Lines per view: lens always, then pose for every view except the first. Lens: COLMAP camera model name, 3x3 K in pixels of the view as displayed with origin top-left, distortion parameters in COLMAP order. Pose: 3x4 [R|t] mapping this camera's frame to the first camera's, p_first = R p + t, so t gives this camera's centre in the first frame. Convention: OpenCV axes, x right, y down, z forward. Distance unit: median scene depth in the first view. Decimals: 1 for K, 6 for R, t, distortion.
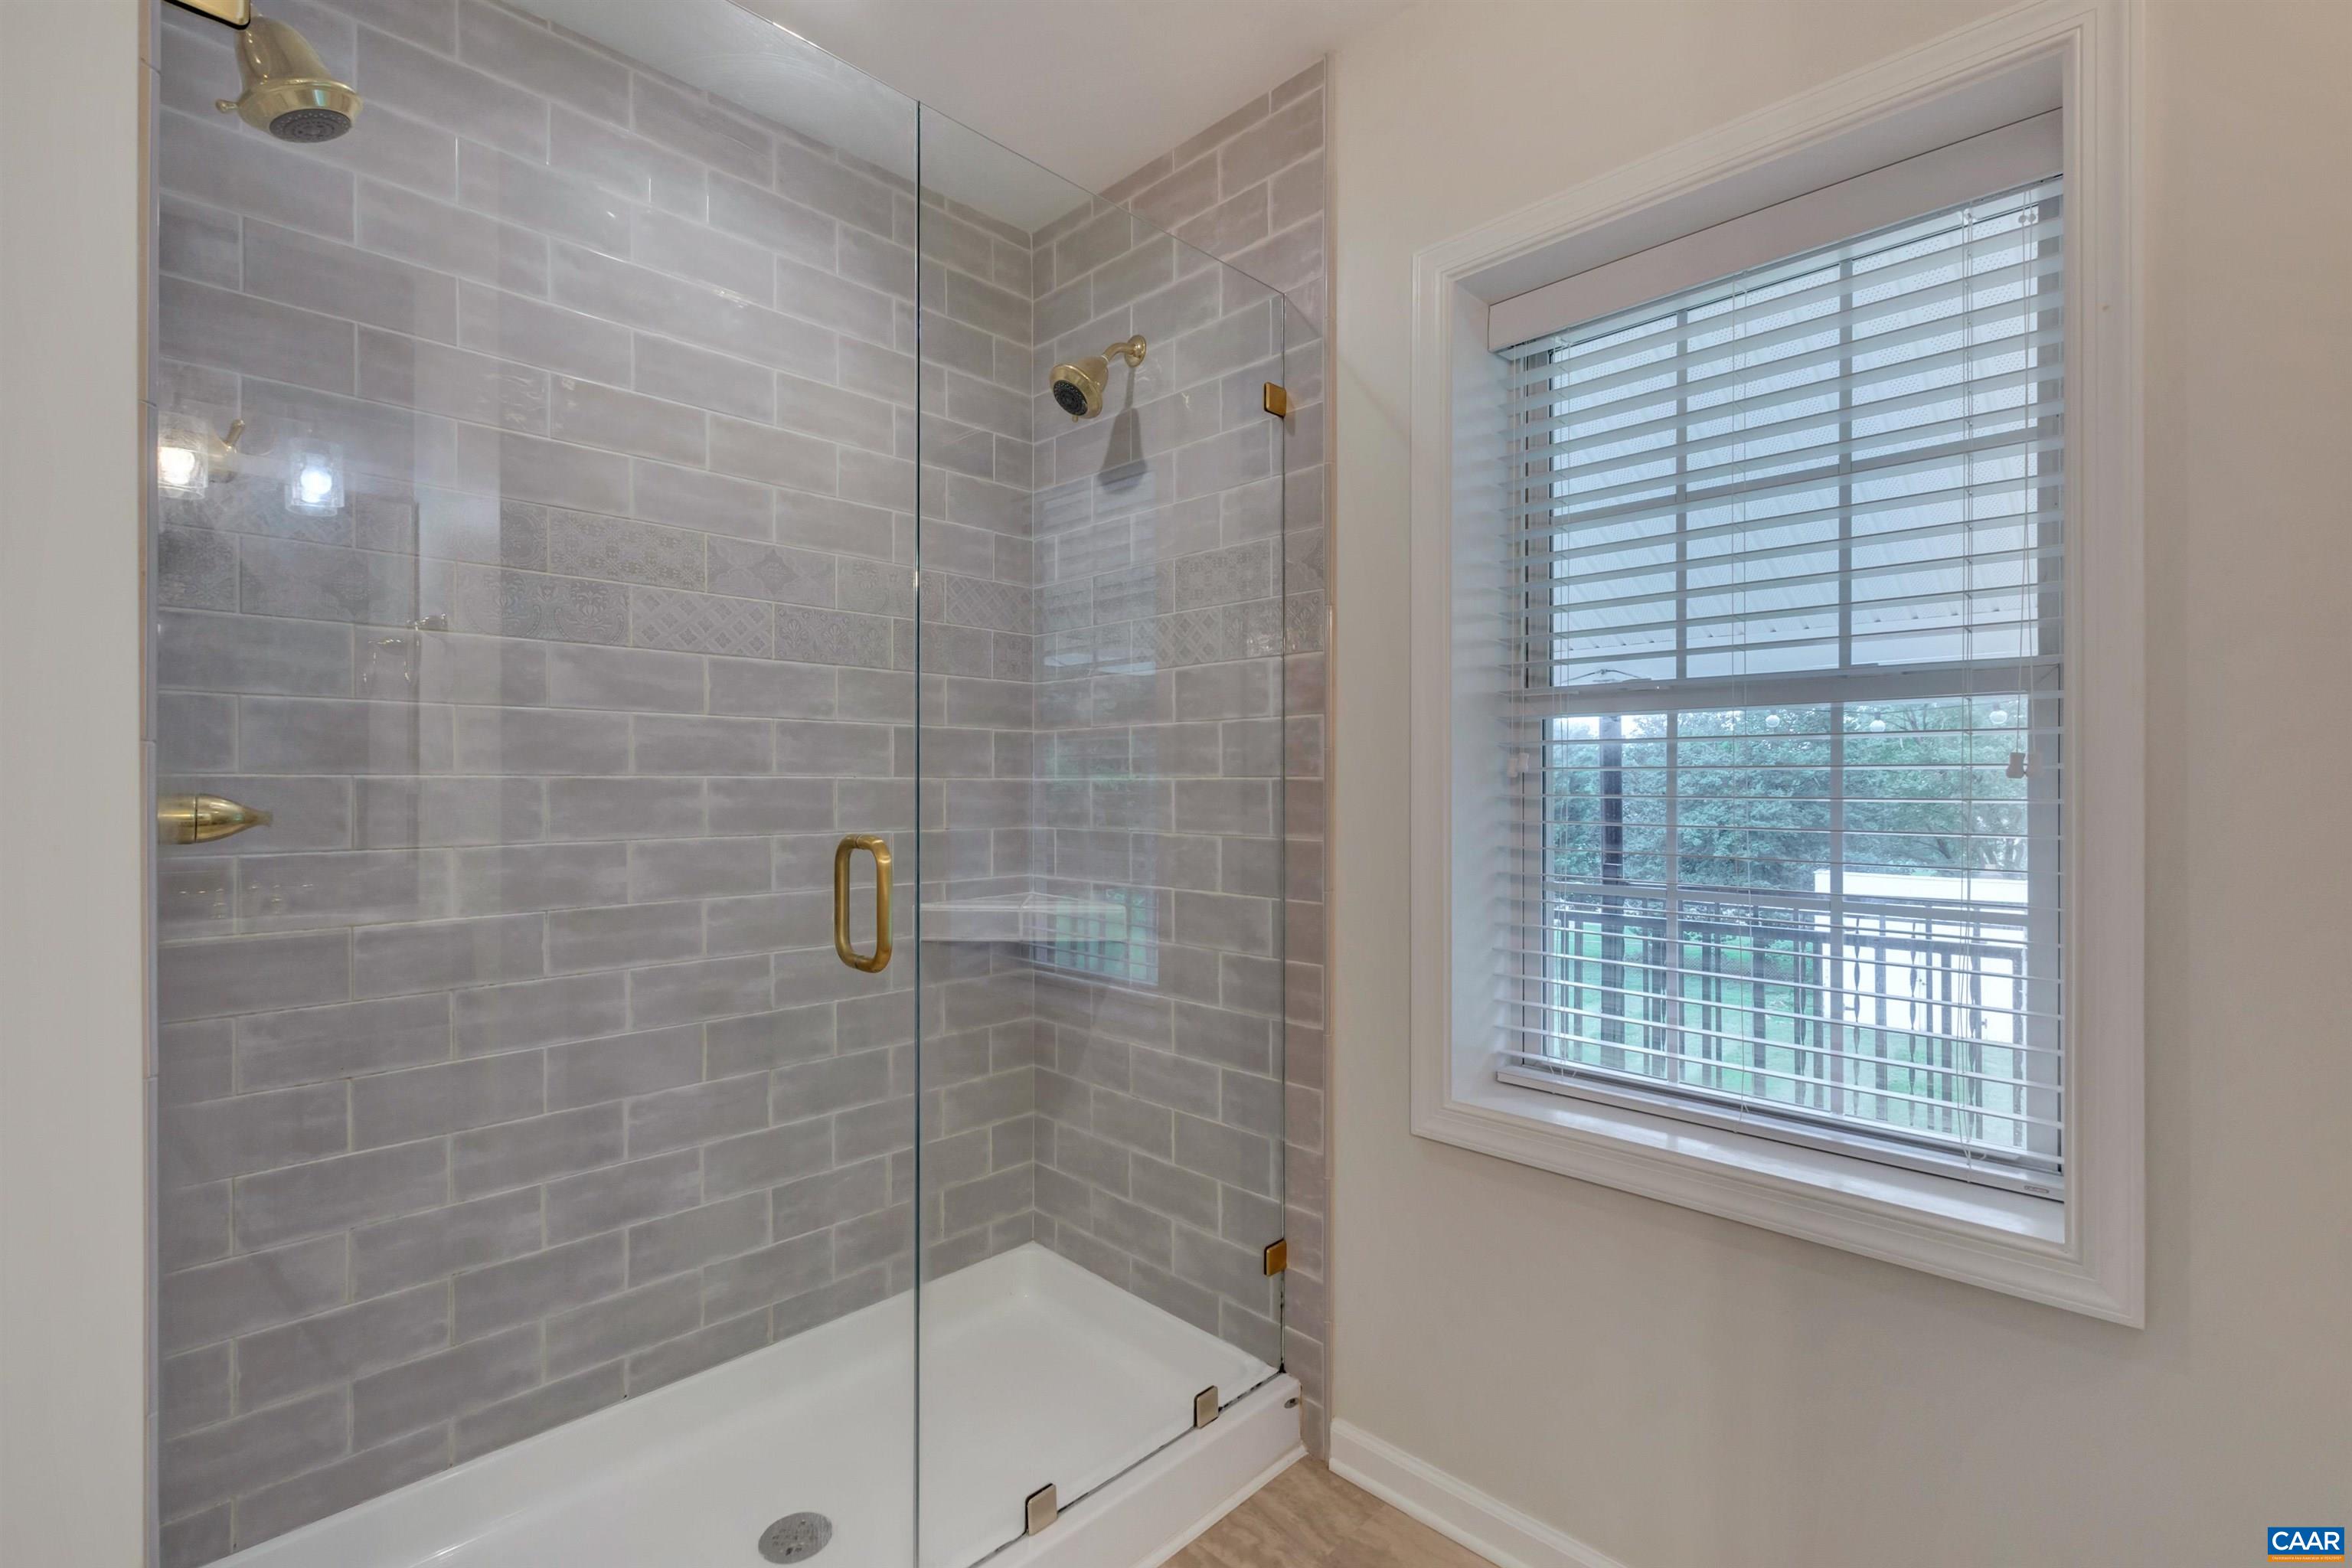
lens RADIAL K [[1044.6, 0, 1168.6], [0, 1044.6, 784.5], [0, 0, 1]] dist [0.004321, -0.002104]
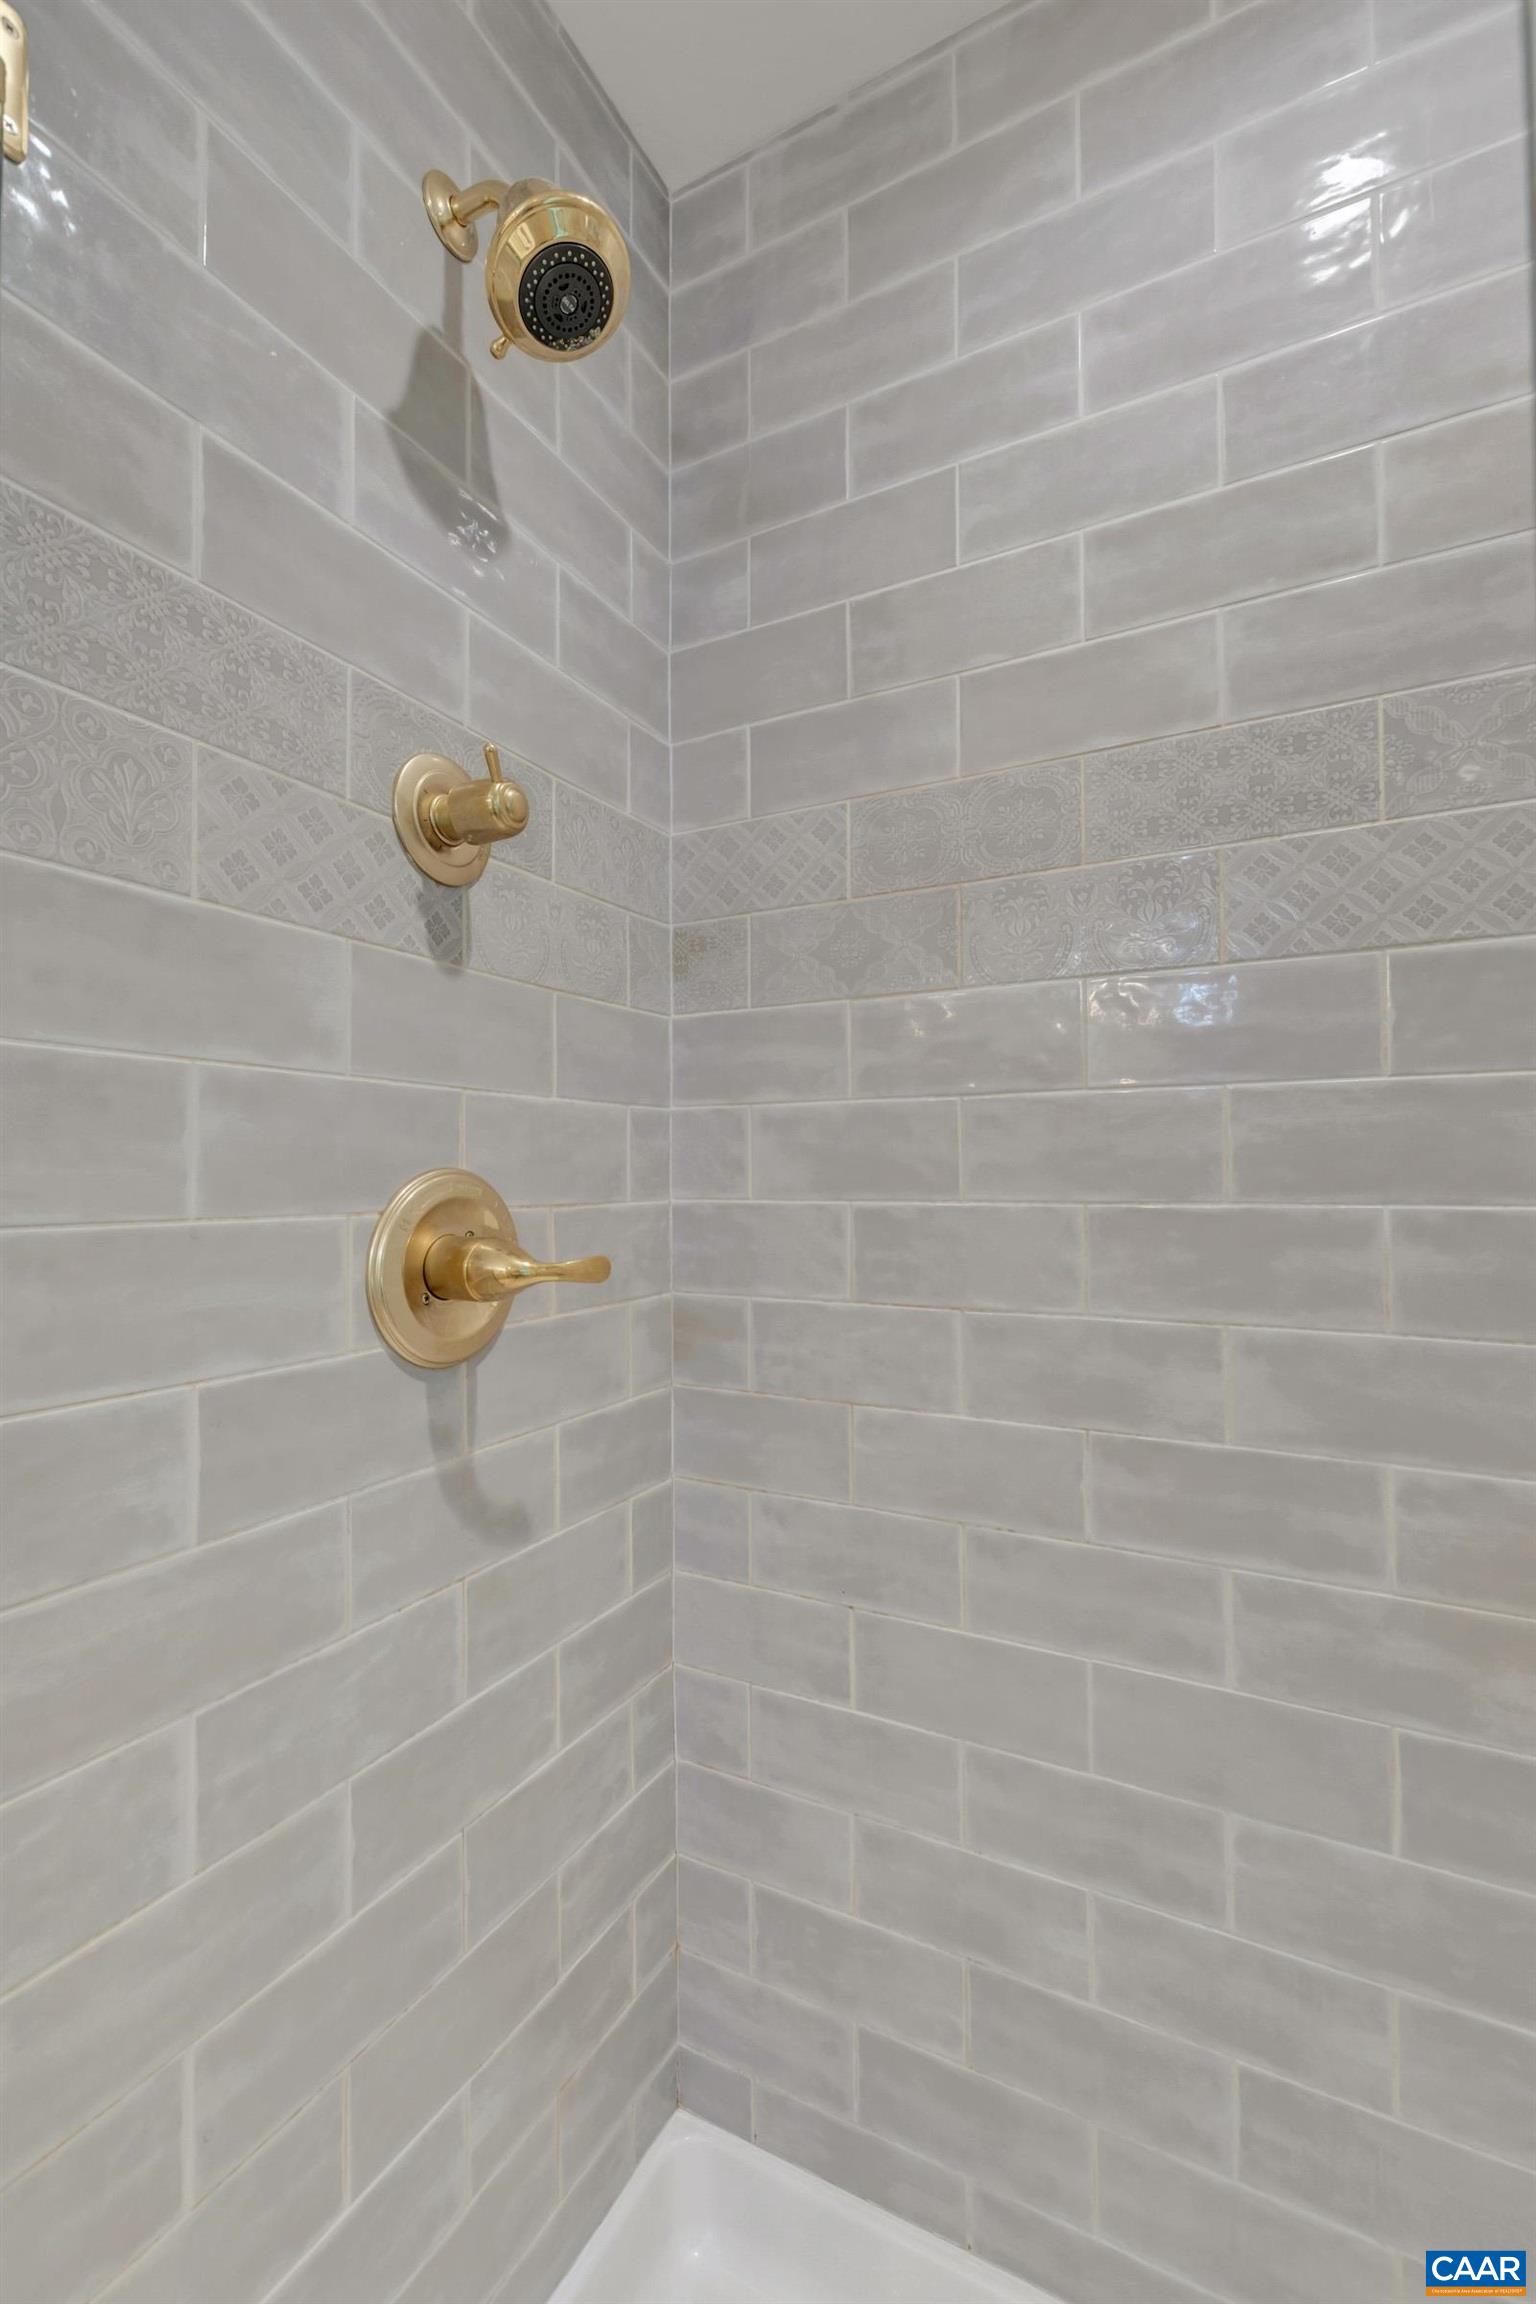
lens RADIAL K [[1023.3, 0, 763.4], [0, 1023.3, 1163.5], [0, 0, 1]] dist [0.004321, -0.002104]
pose [[0.285241, -0.020696, -0.958232, -0.082630], [-0.001993, 0.999752, -0.022186, -0.016904], [0.958454, 0.008238, 0.285129, 0.632137]]
